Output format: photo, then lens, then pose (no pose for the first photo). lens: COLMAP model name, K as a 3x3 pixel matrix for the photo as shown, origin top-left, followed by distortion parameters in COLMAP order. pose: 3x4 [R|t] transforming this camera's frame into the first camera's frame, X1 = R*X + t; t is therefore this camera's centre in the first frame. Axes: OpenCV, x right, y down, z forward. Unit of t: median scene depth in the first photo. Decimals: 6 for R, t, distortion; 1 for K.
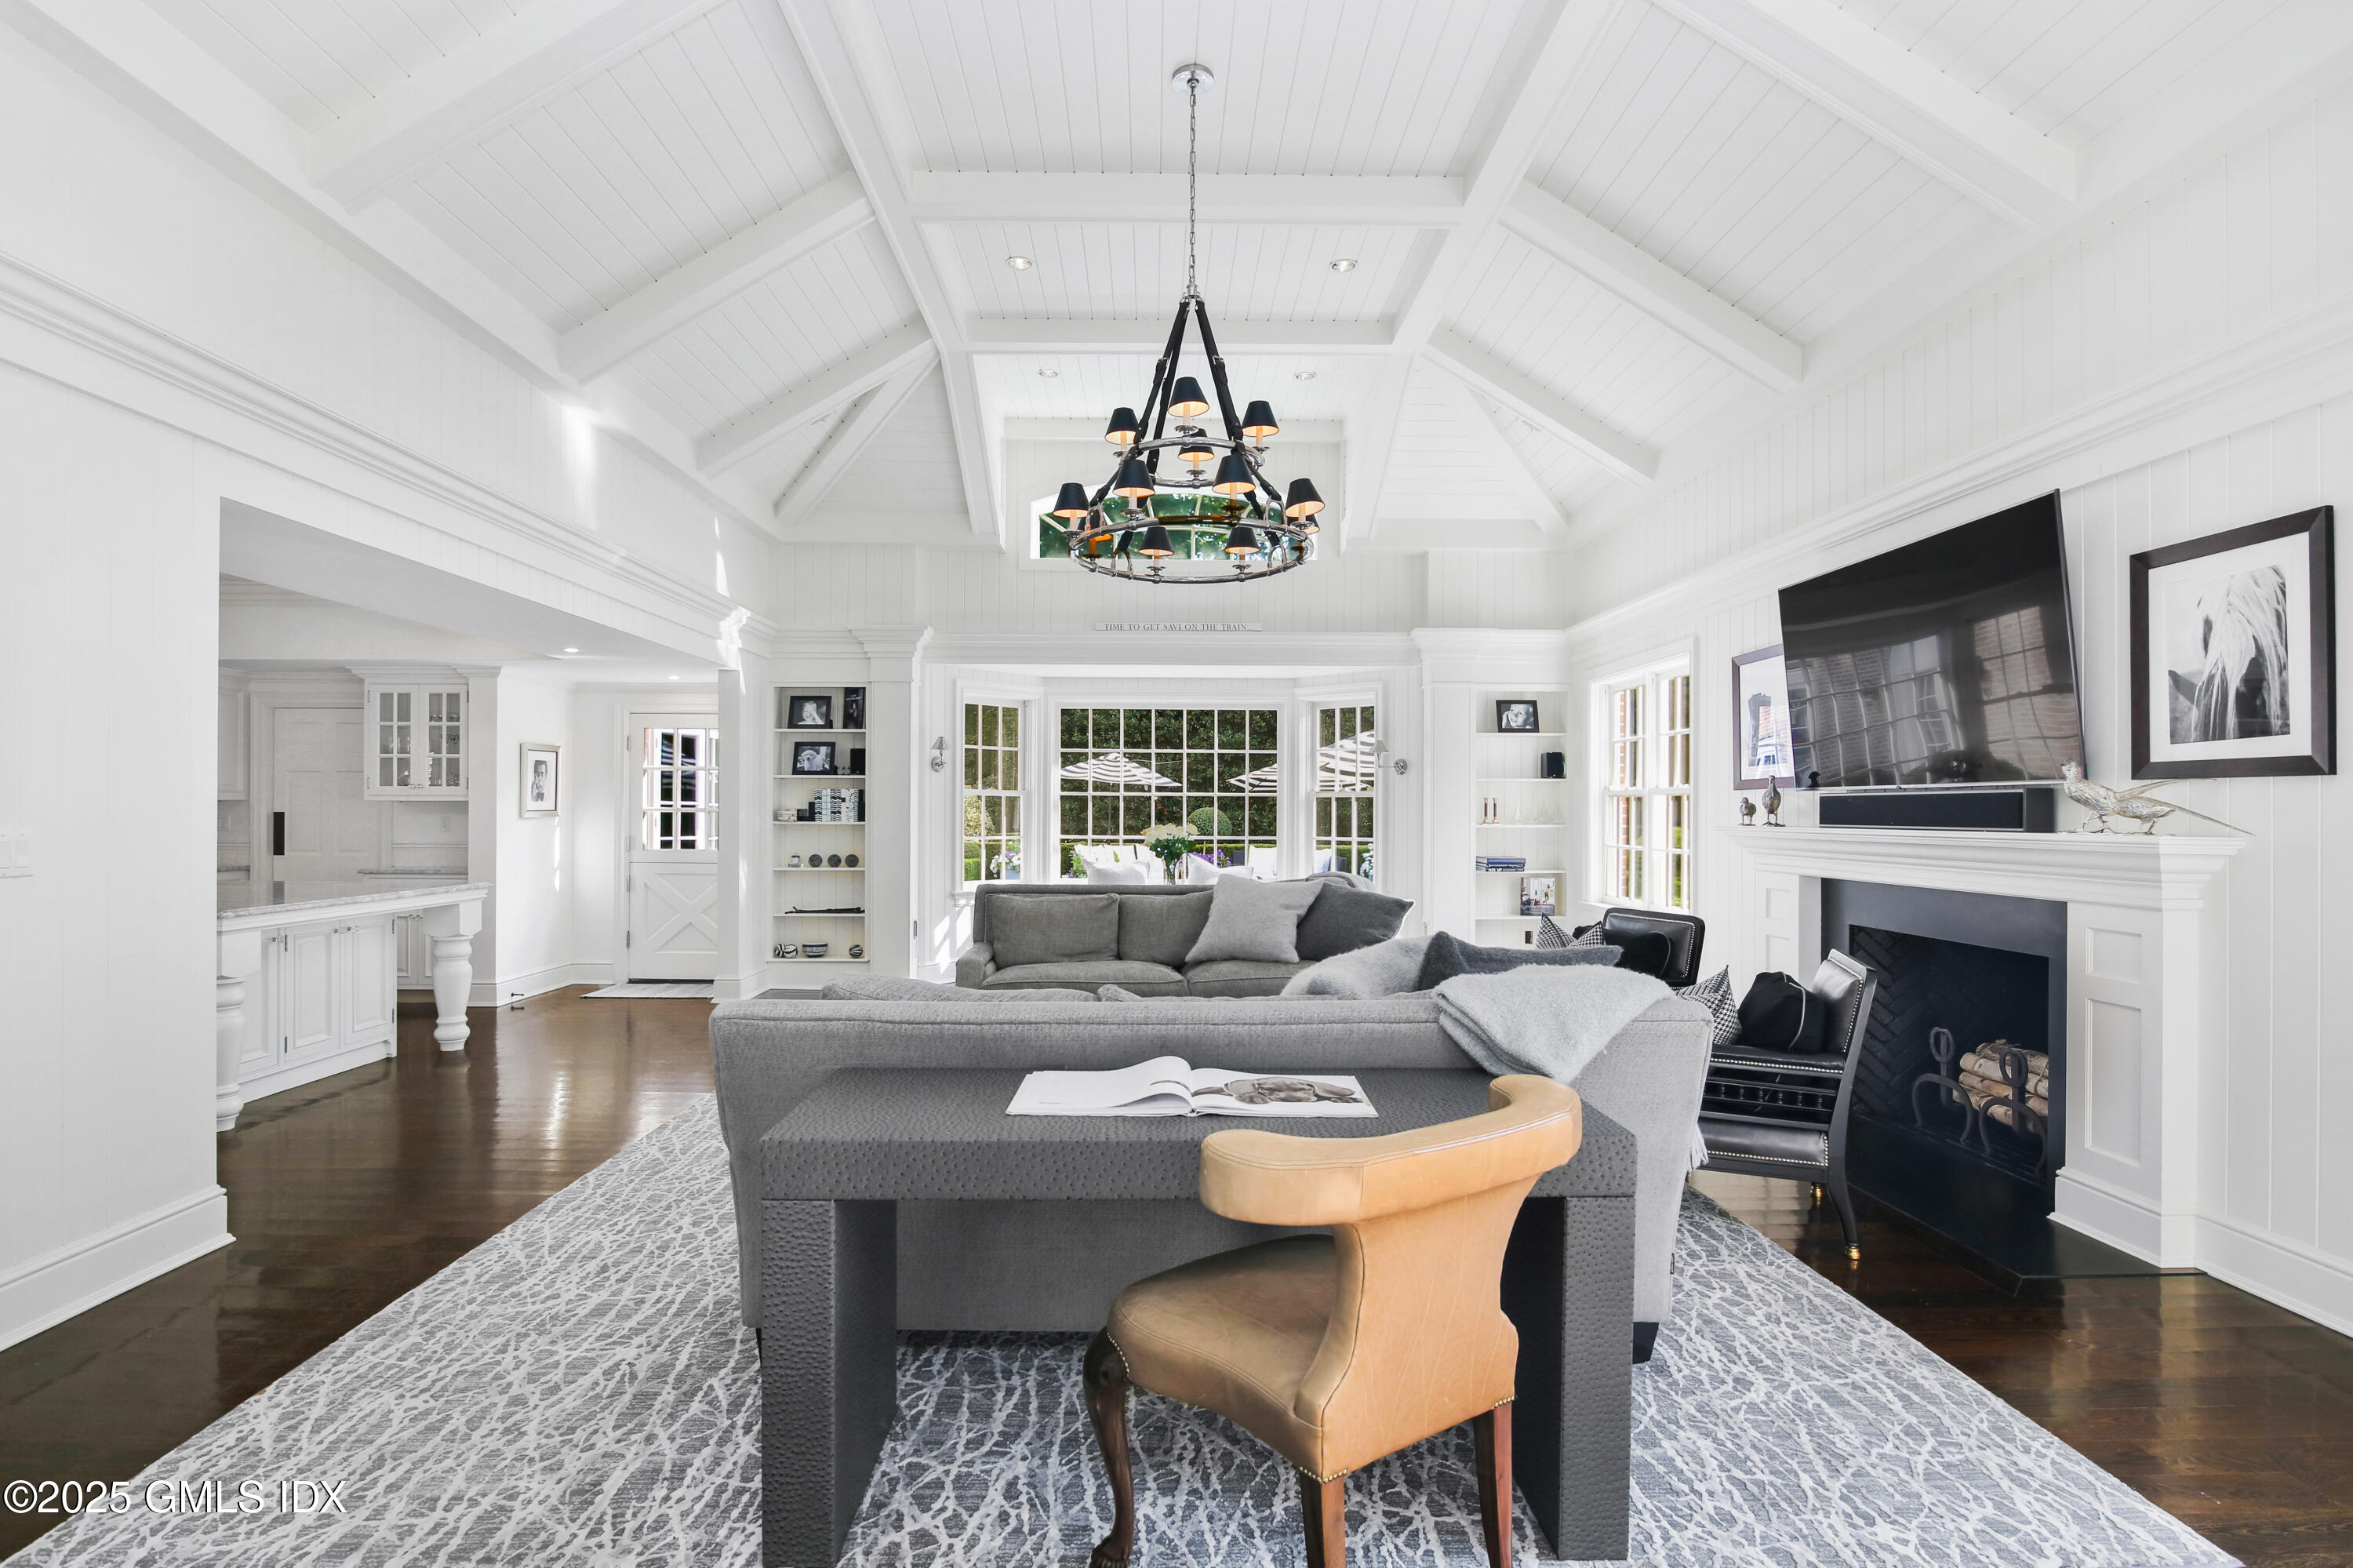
lens RADIAL K [[1117.0, 0, 1166.0], [0, 1117.0, 817.2], [0, 0, 1]] dist [-0.018282, -0.000043]
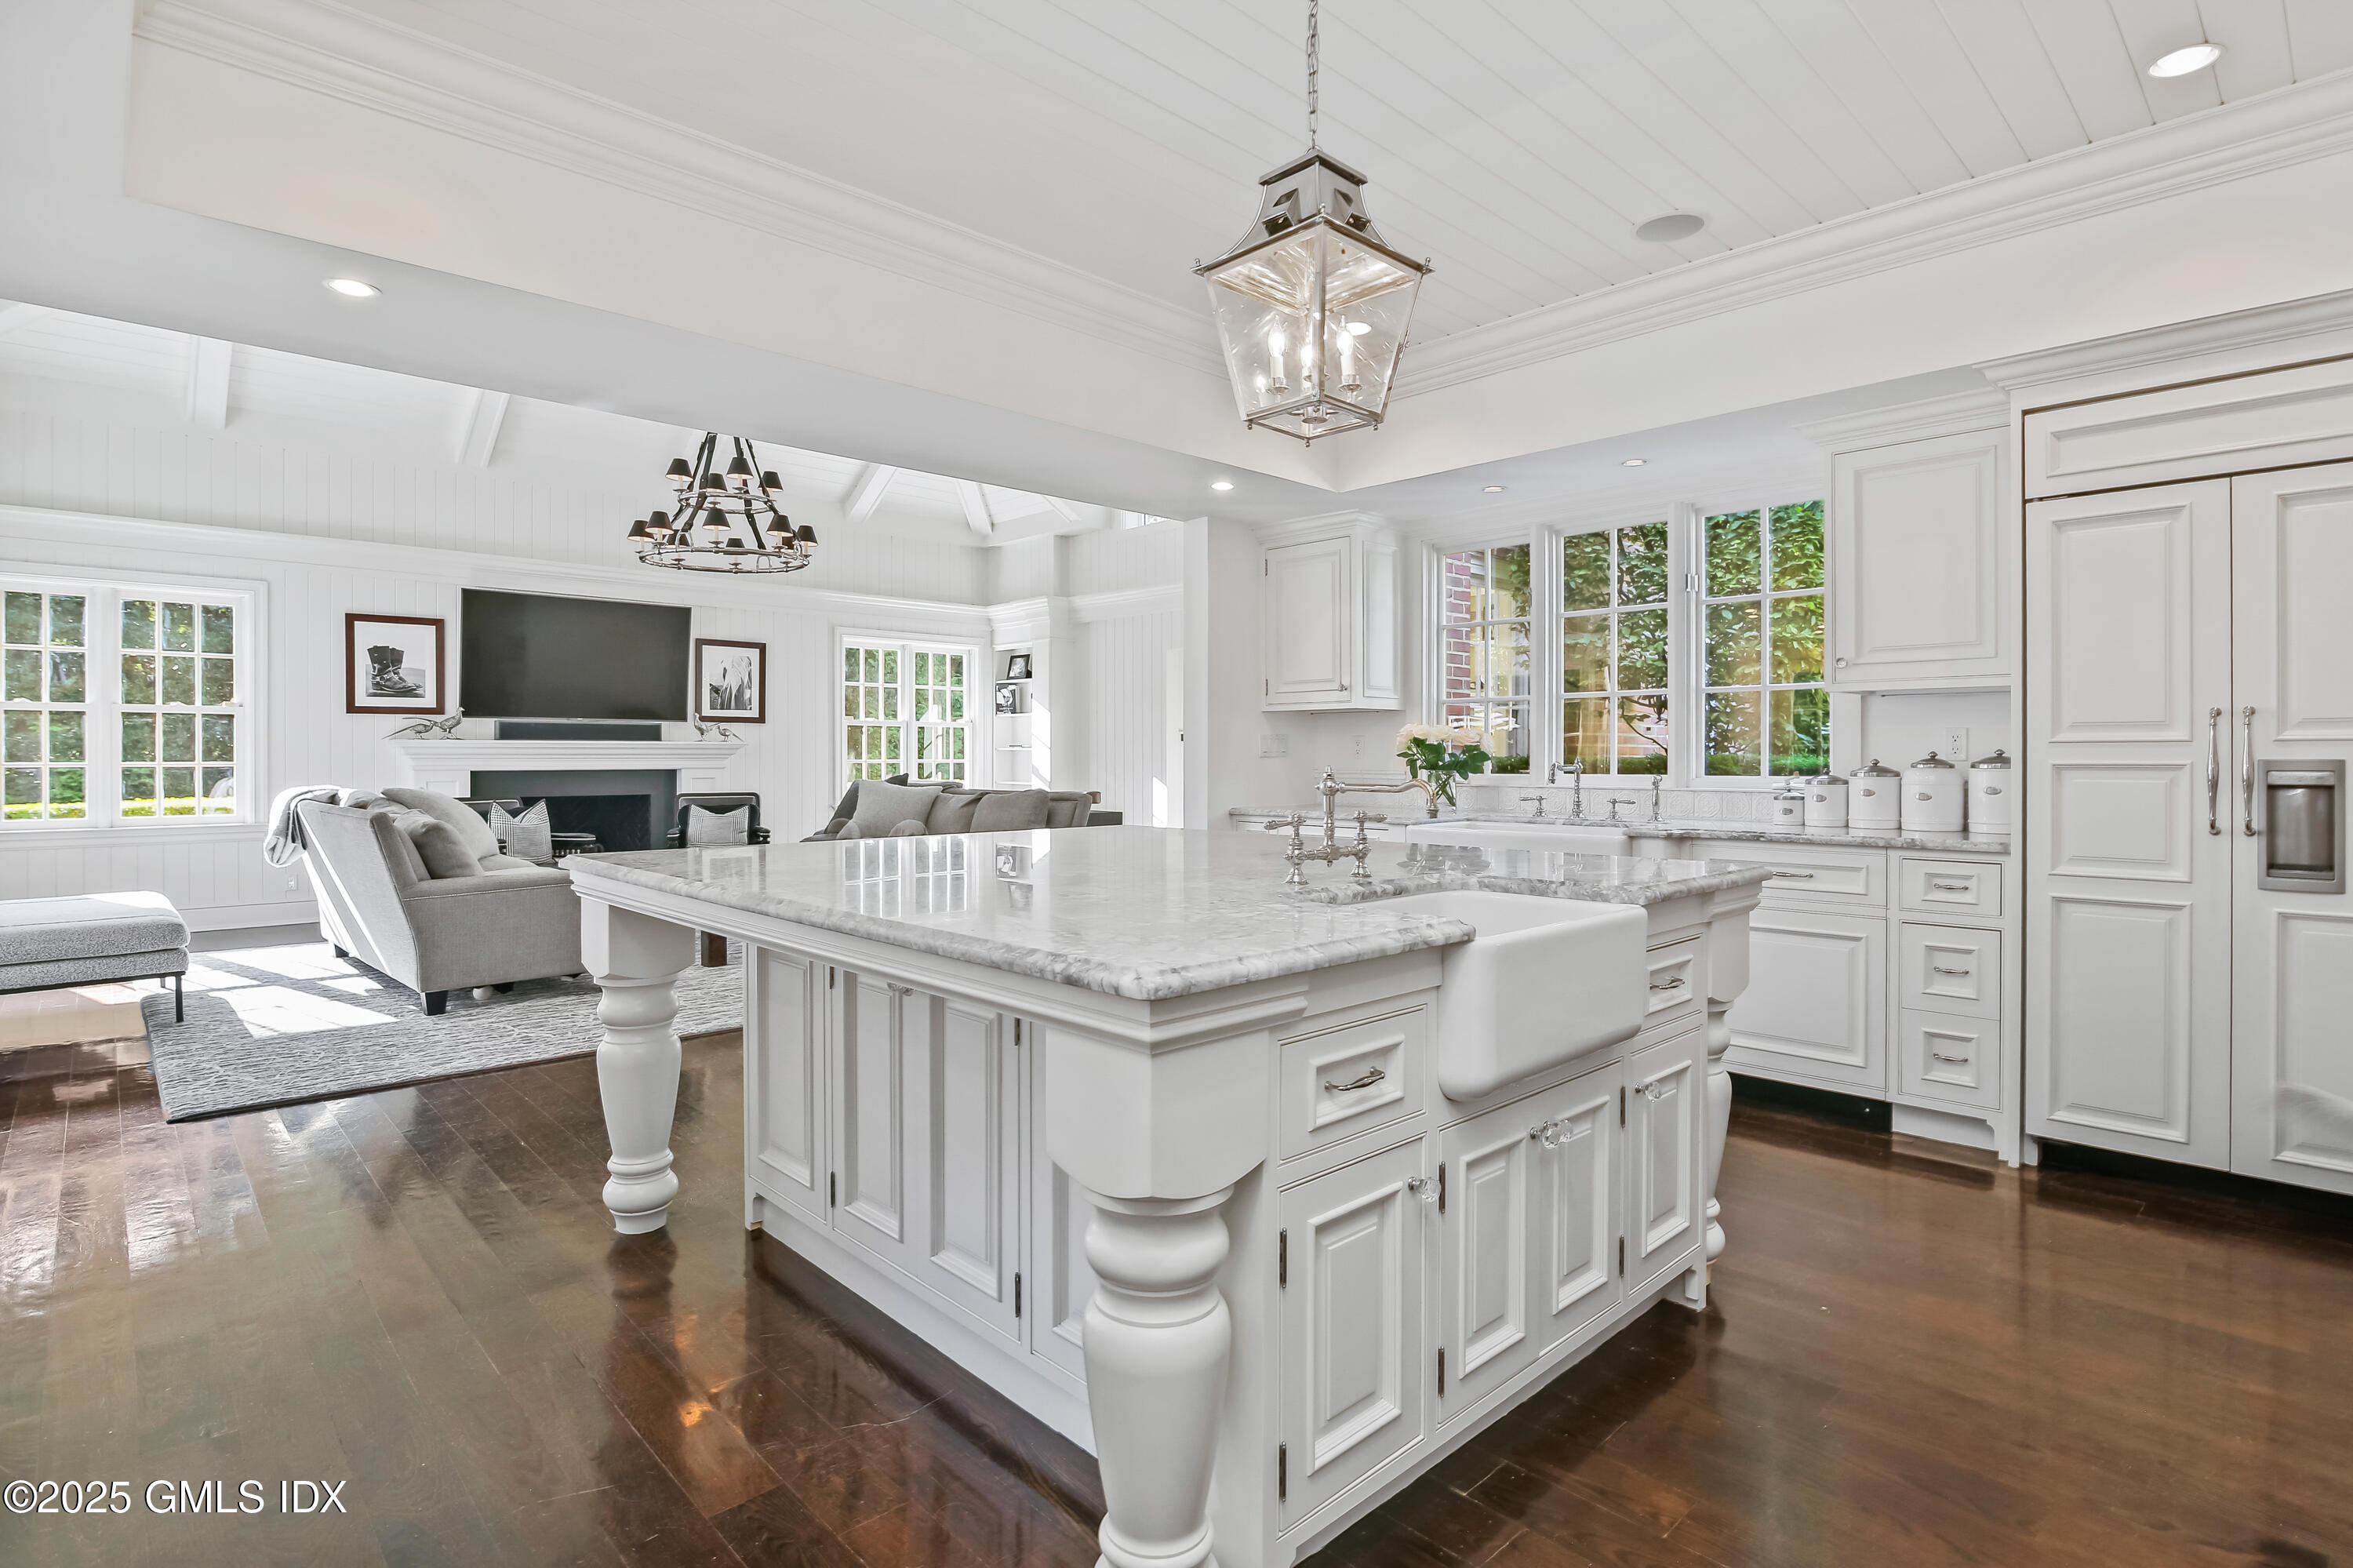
lens RADIAL K [[1175.2, 0, 1154.3], [0, 1175.2, 749.6], [0, 0, 1]] dist [-0.002182, -0.000376]
pose [[-0.653975, -0.001567, 0.756515, -0.931015], [0.000286, 0.999997, 0.002319, 0.012724], [-0.756516, 0.001733, -0.653972, 0.937136]]
